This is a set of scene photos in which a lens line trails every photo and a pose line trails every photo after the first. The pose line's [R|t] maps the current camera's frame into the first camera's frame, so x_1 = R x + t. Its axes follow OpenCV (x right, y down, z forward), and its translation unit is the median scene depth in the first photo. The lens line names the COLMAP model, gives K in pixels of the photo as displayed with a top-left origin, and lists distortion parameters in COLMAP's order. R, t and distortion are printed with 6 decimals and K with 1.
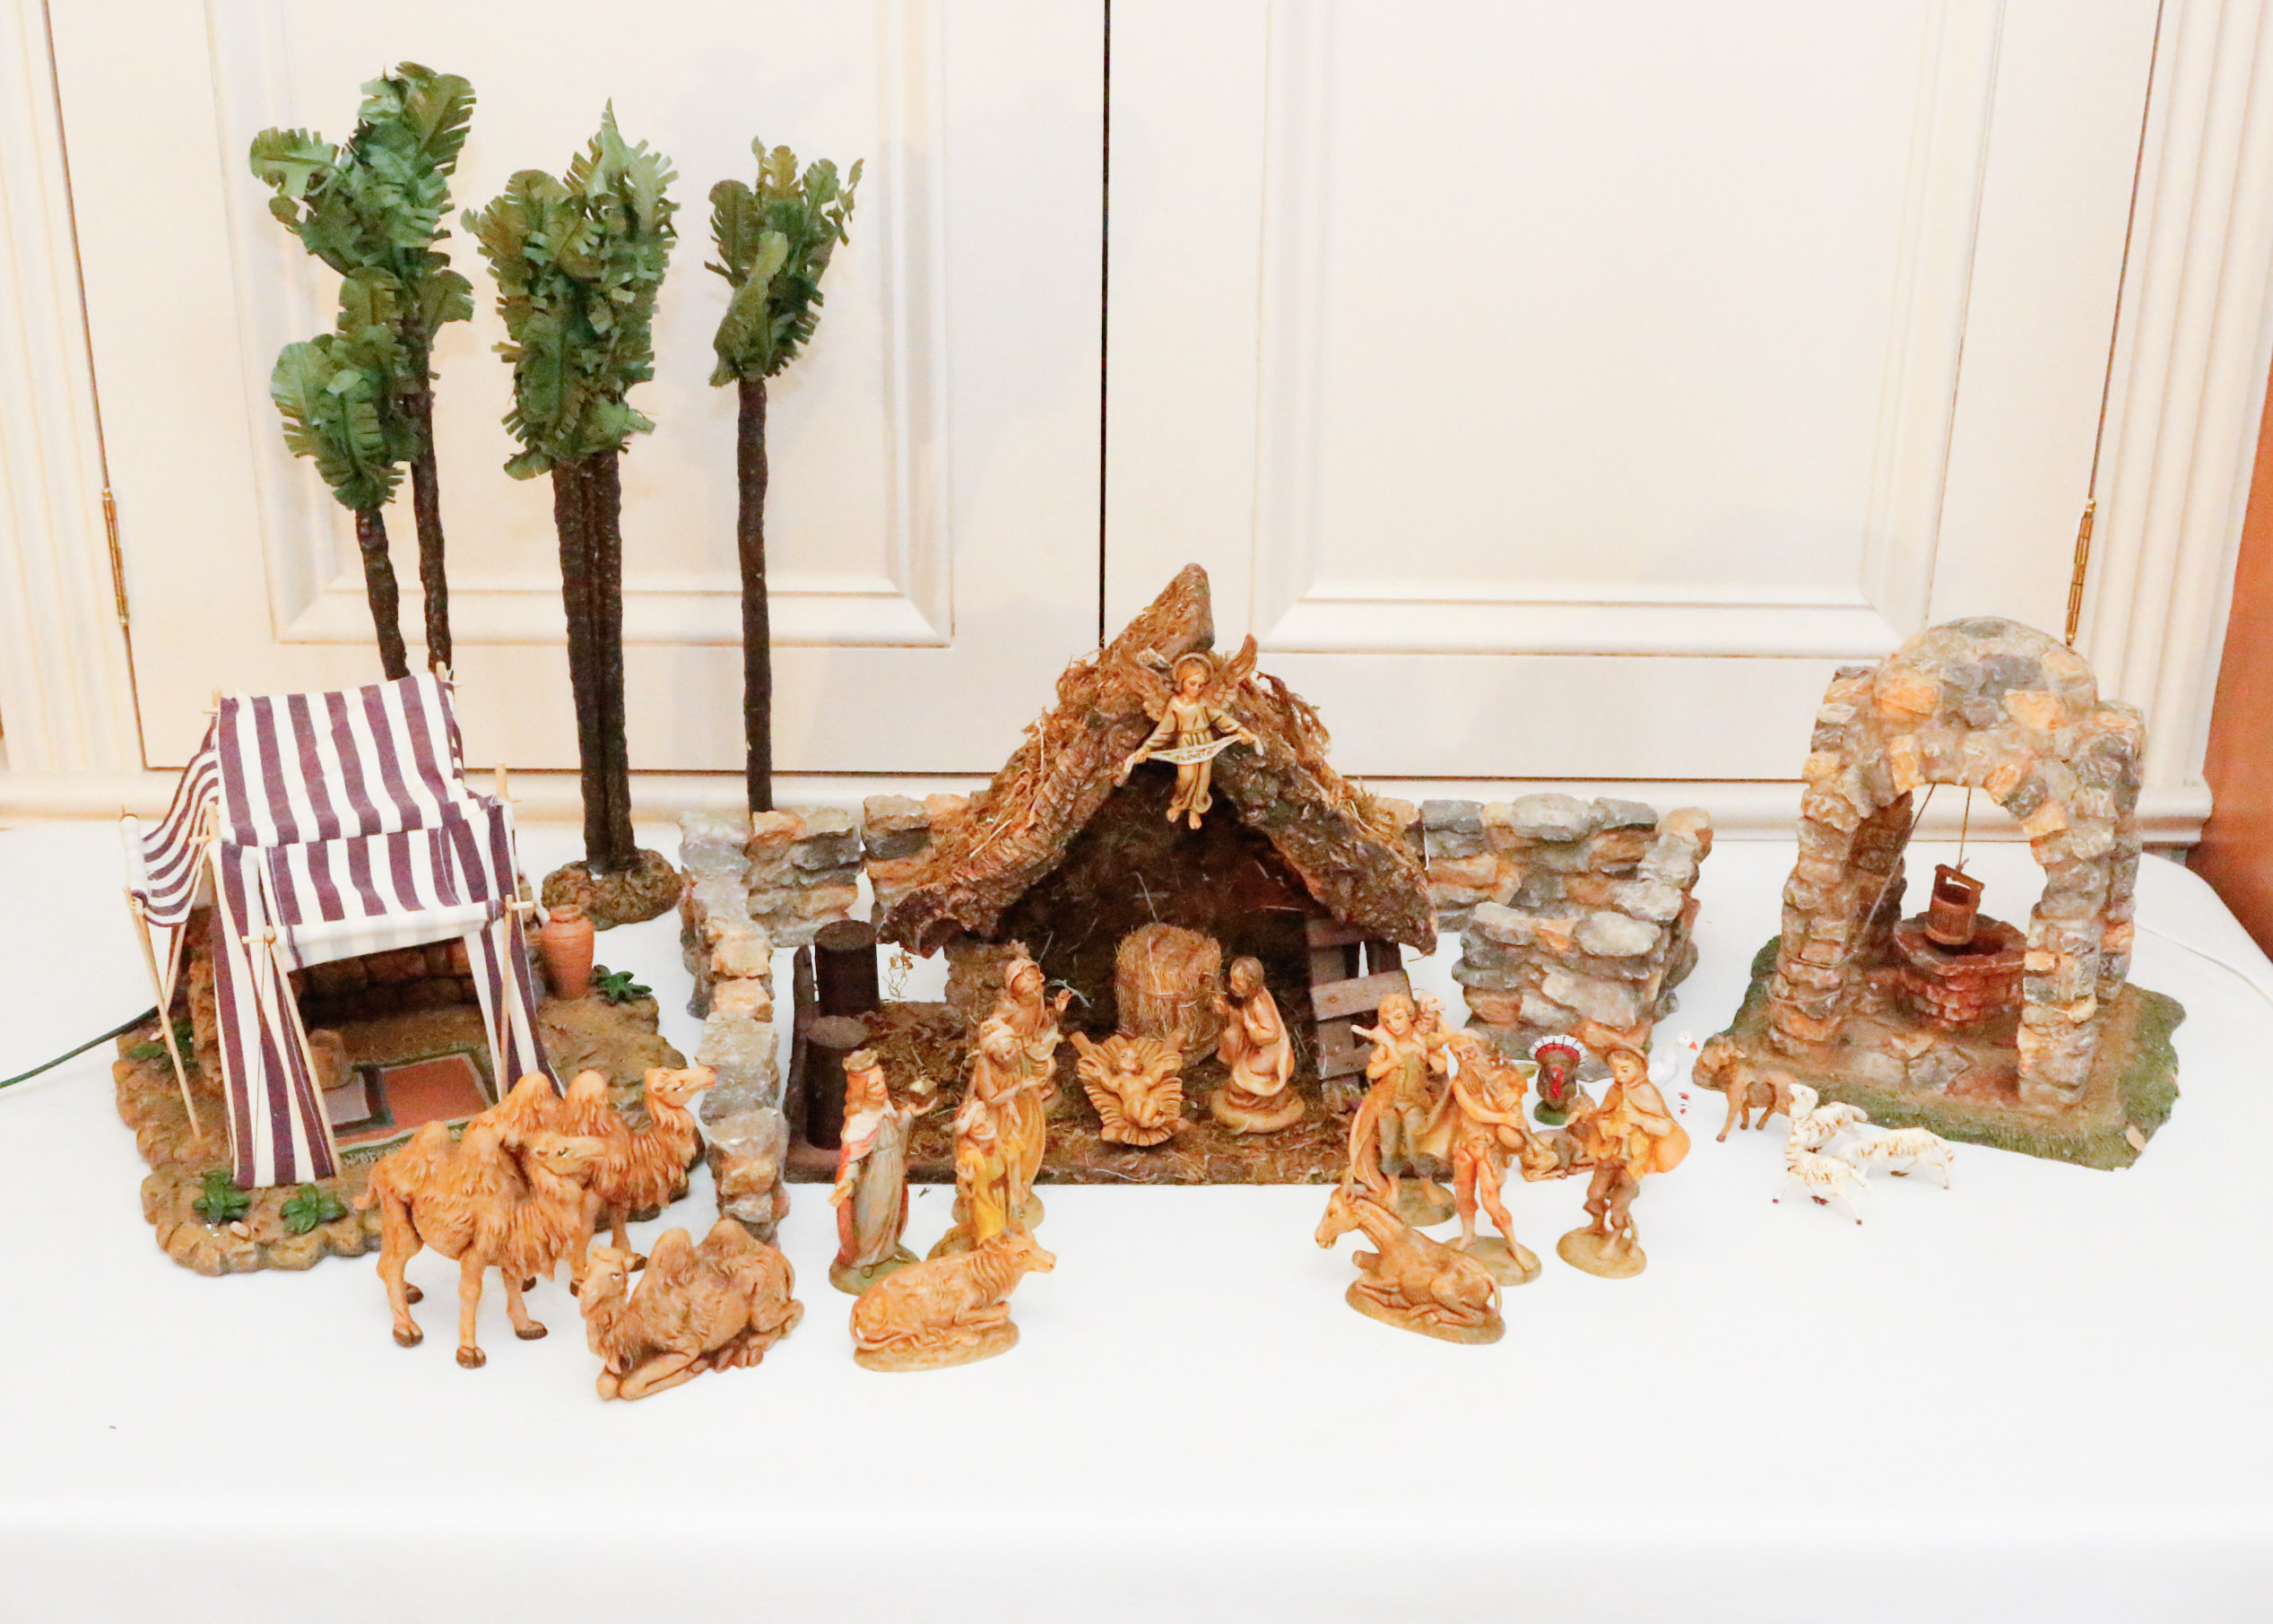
lens RADIAL K [[2972.9, 0, 1120.3], [0, 2972.9, 817.0], [0, 0, 1]] dist [-0.103246, 0.000000]
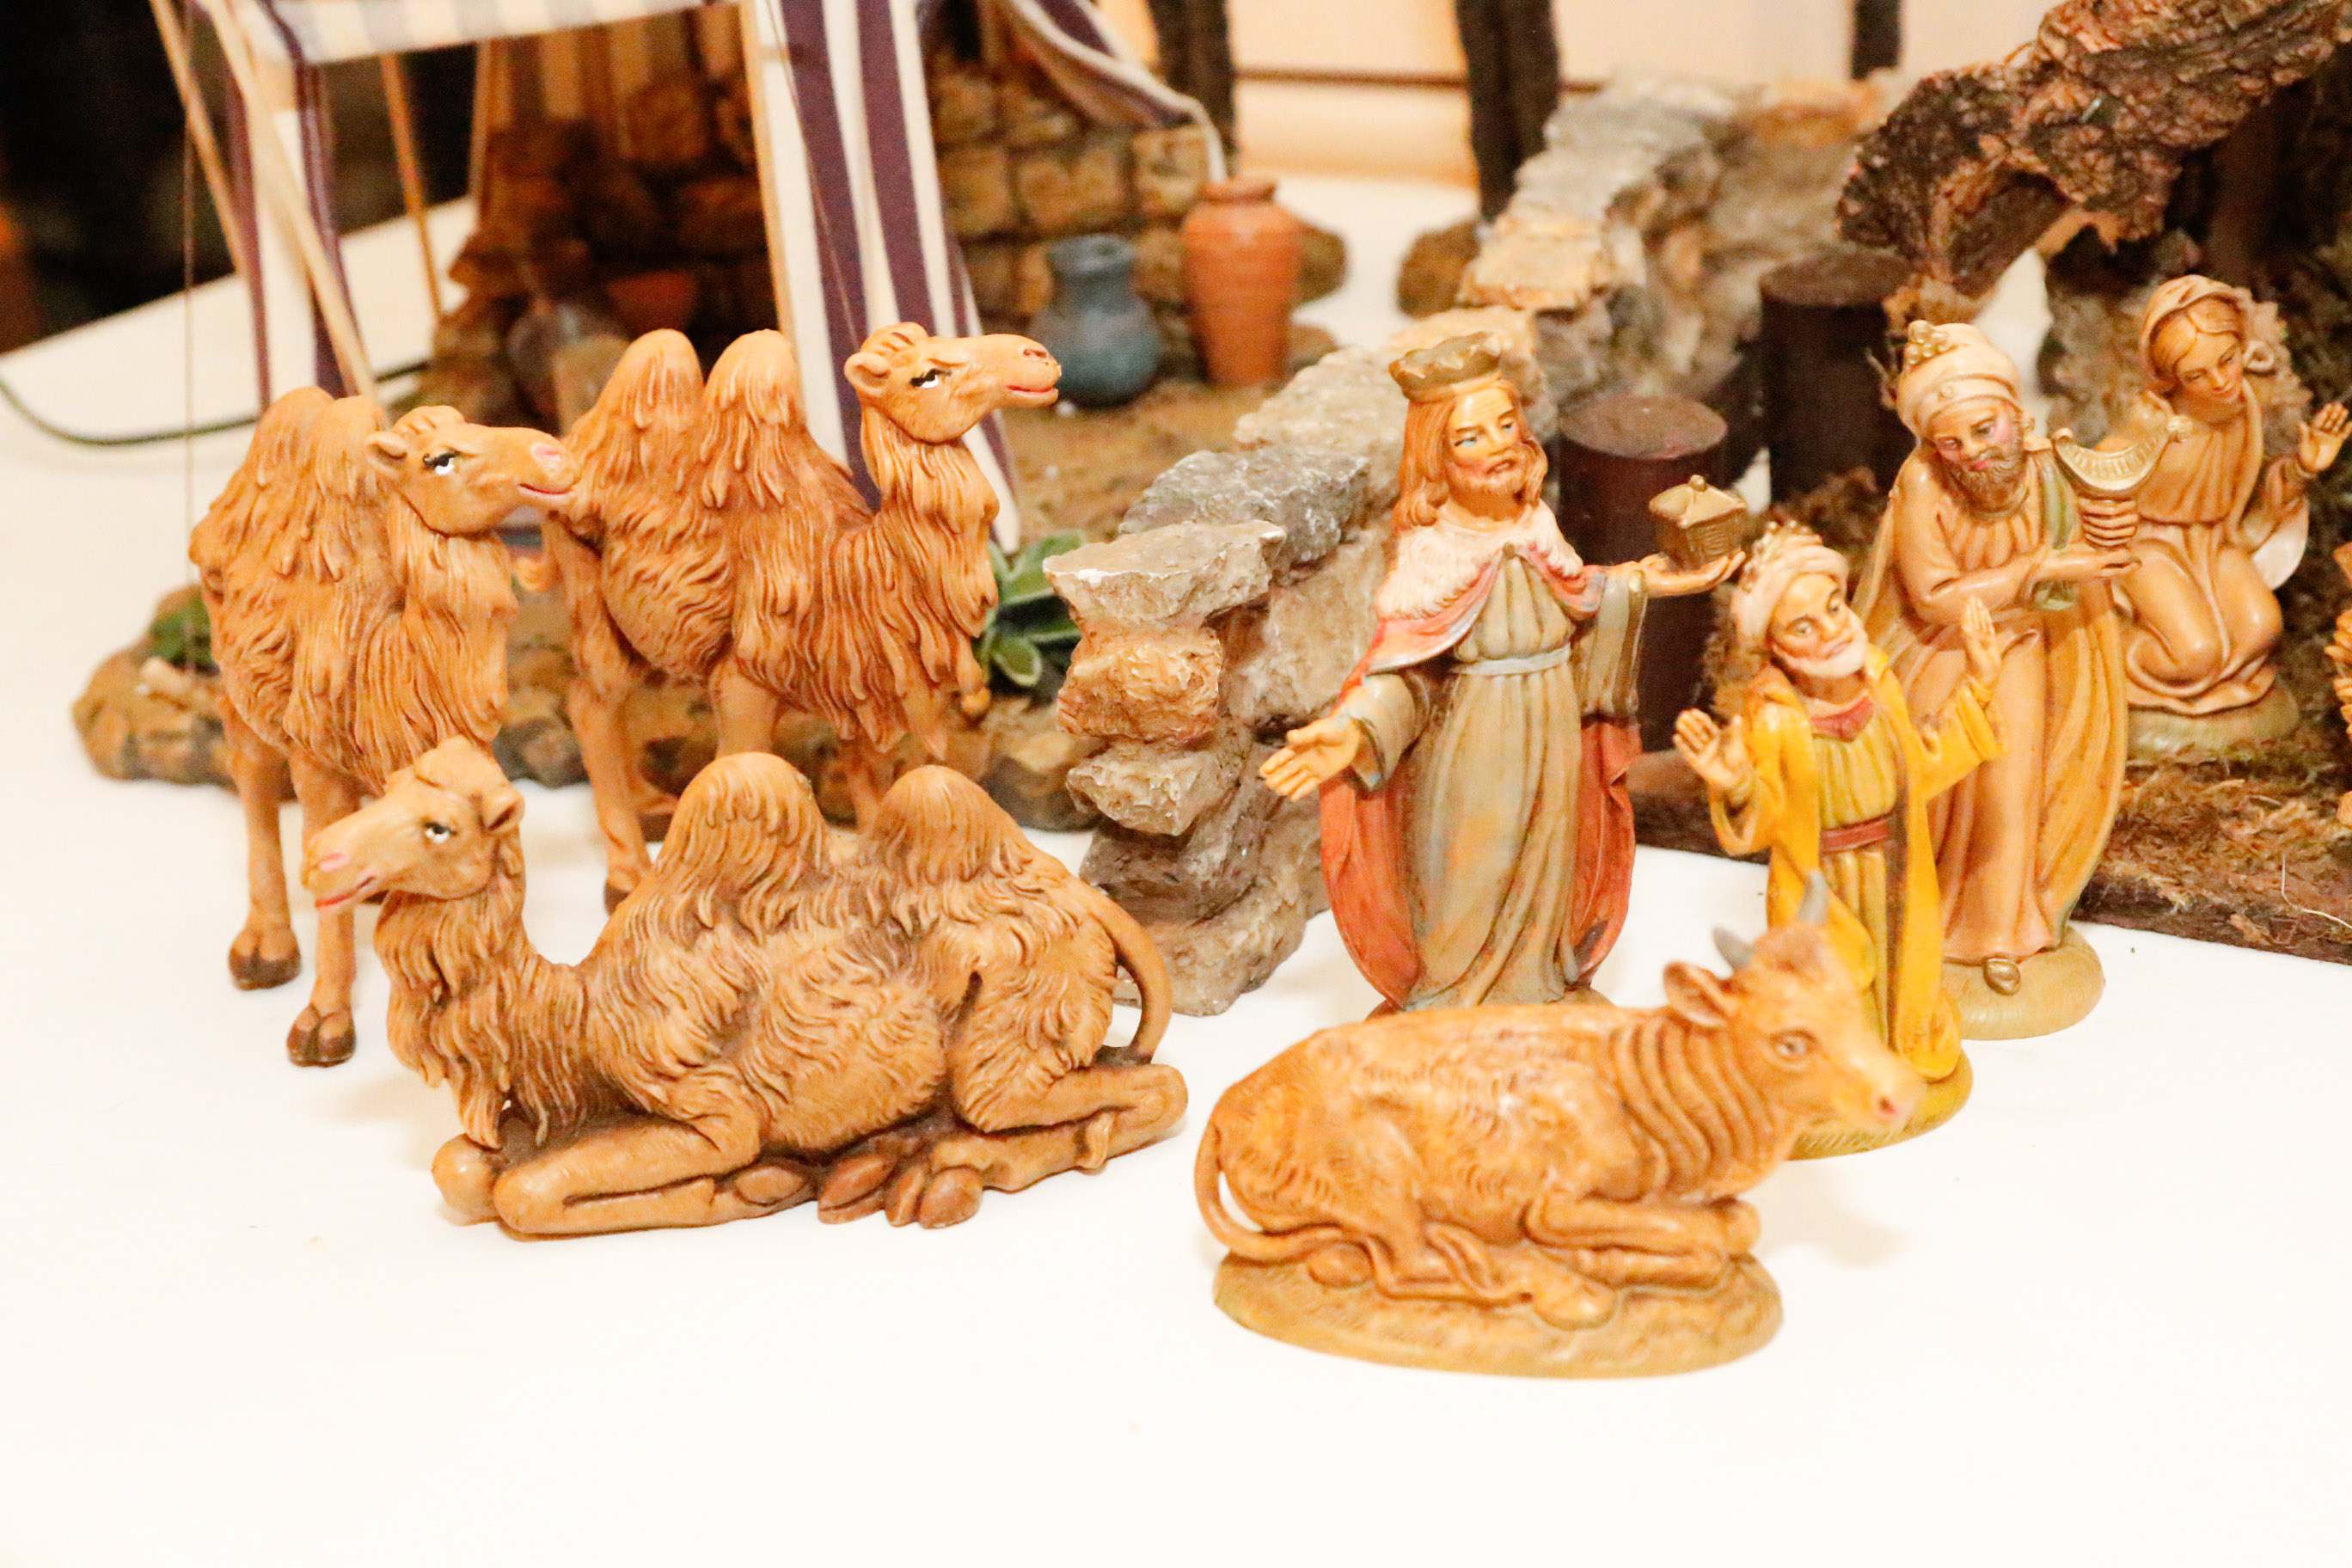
lens RADIAL K [[3065.3, 0, 1153.2], [0, 3065.3, 794.5], [0, 0, 1]] dist [-0.070848, 0.000000]
pose [[0.841401, 0.147048, -0.520021, 0.056696], [-0.136227, 0.988906, 0.059218, 0.103257], [0.522960, 0.021015, 0.852098, 0.646316]]
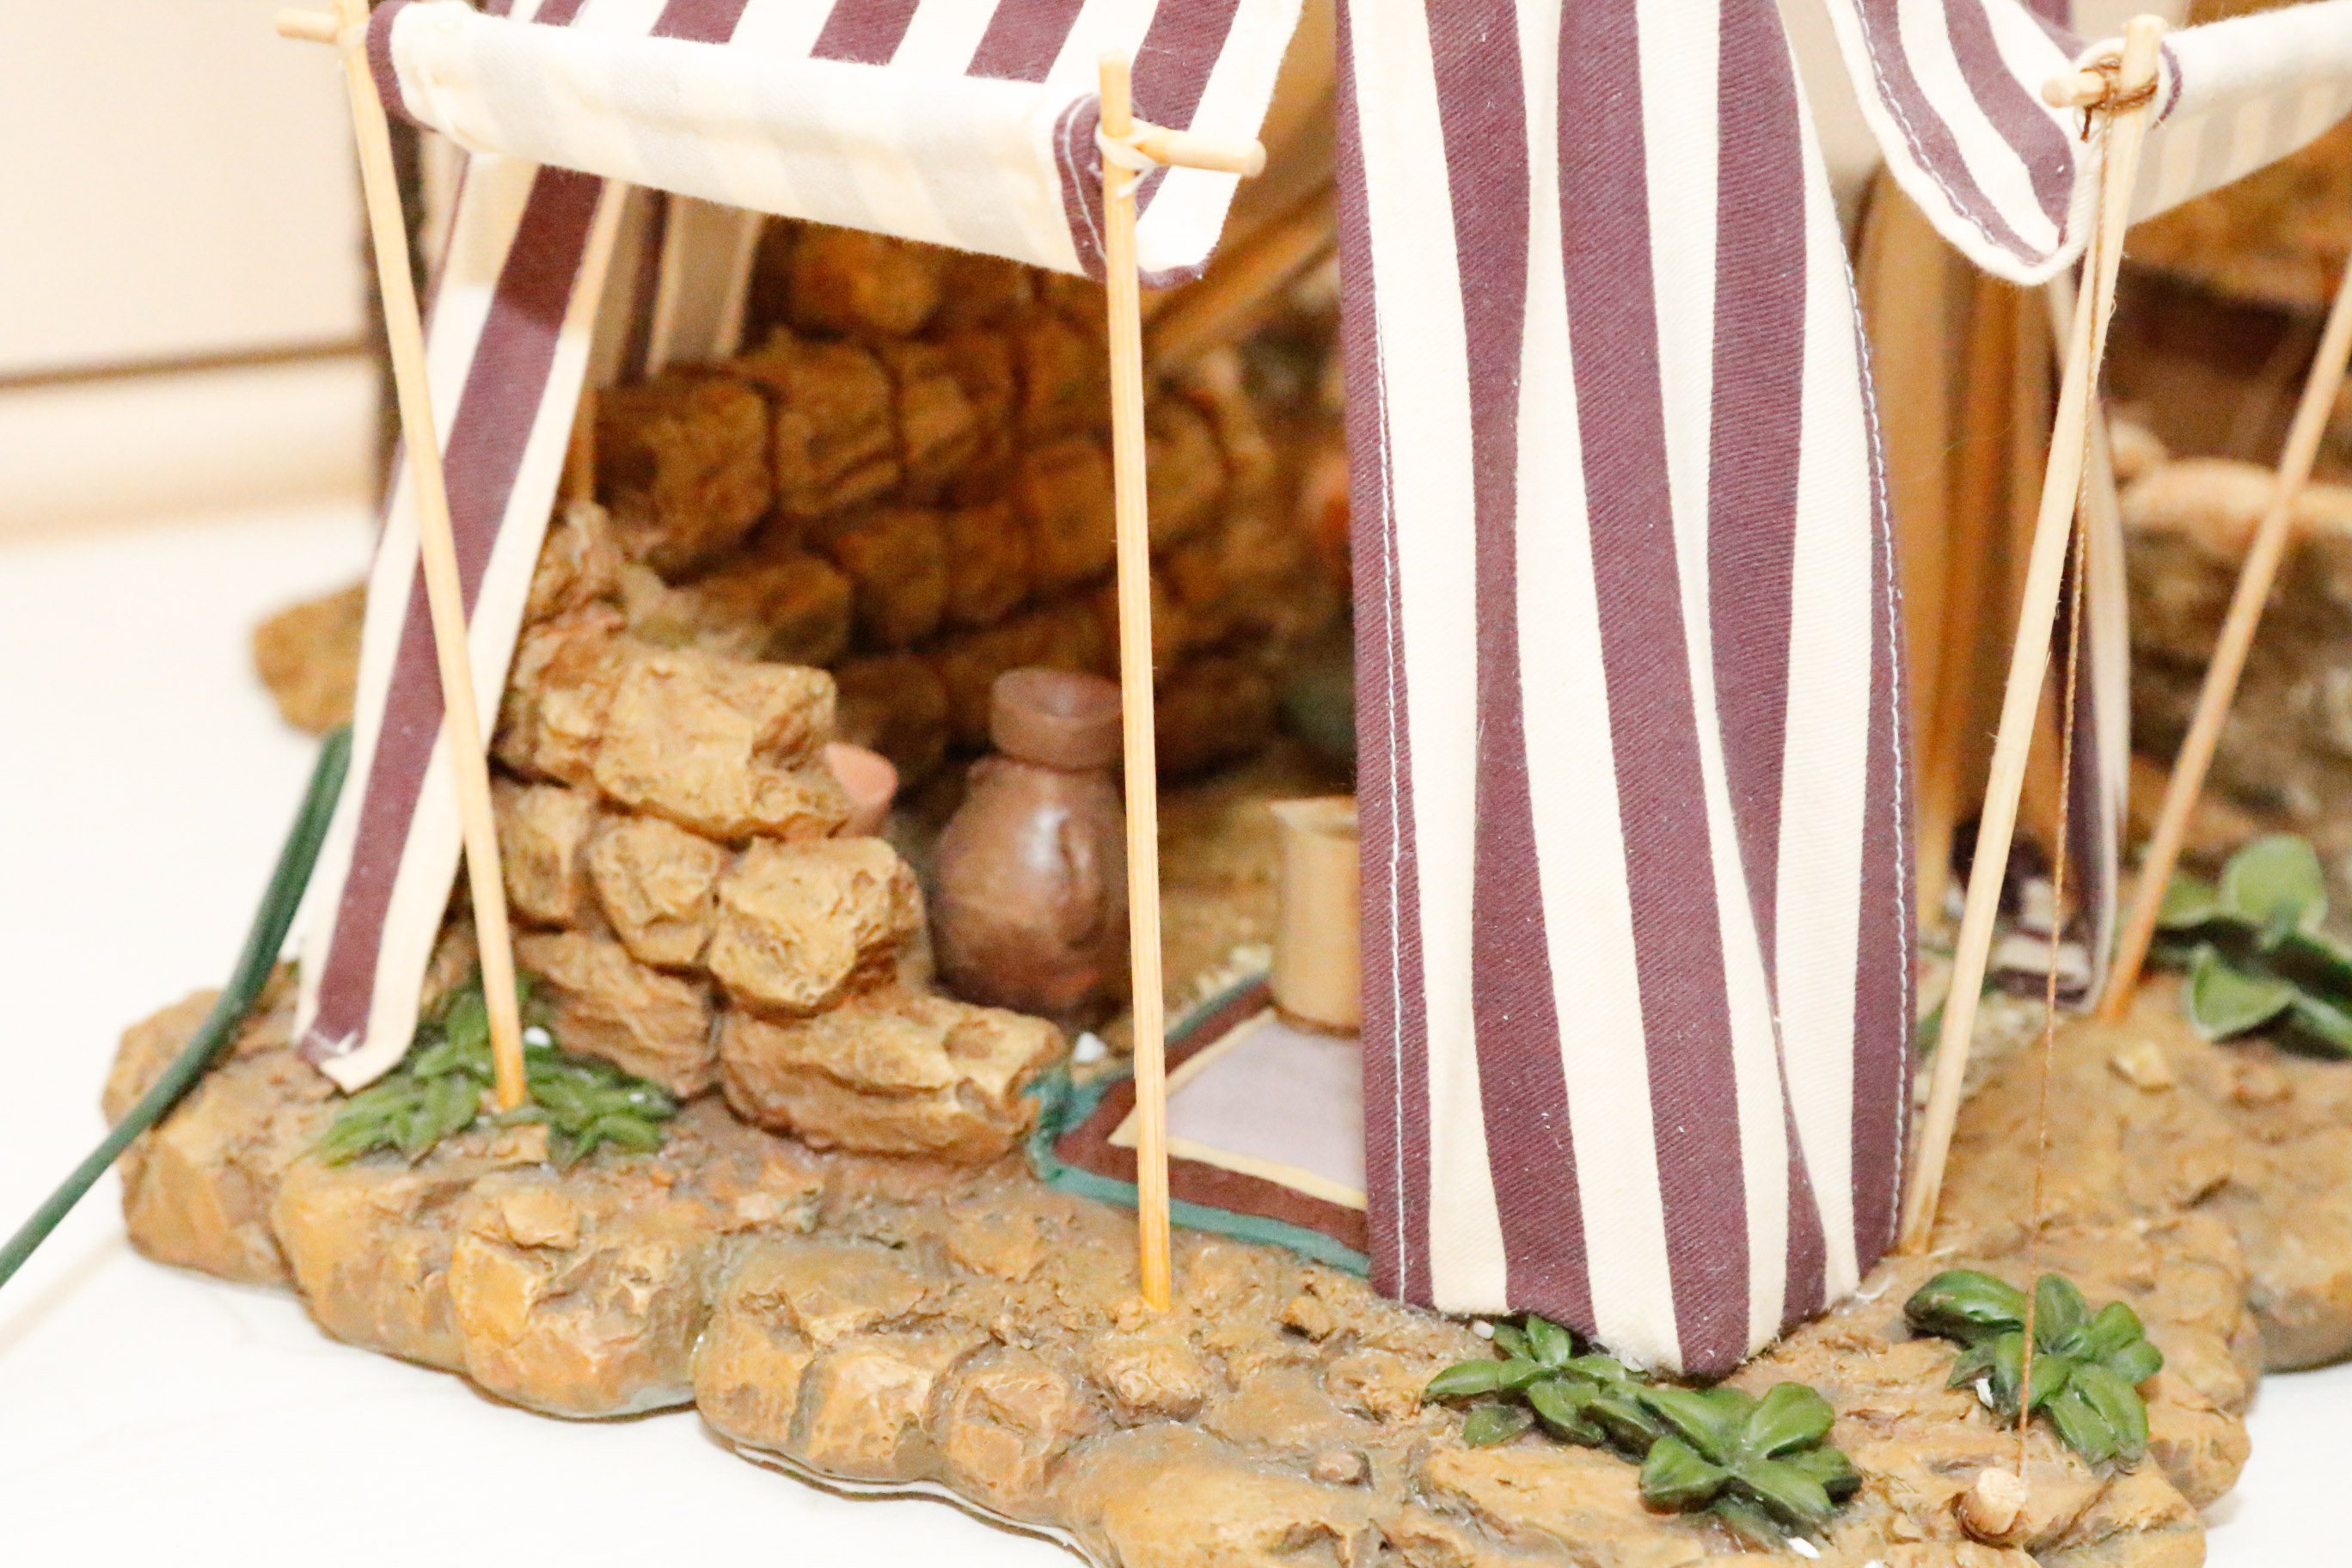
lens RADIAL K [[4010.8, 0, 1184.5], [0, 4010.8, 789.8], [0, 0, 1]] dist [0.017163, 0.000000]
pose [[0.799507, -0.158430, 0.579387, -0.478509], [0.209218, 0.977635, -0.021376, 0.076886], [-0.563042, 0.138308, 0.814772, 0.730416]]
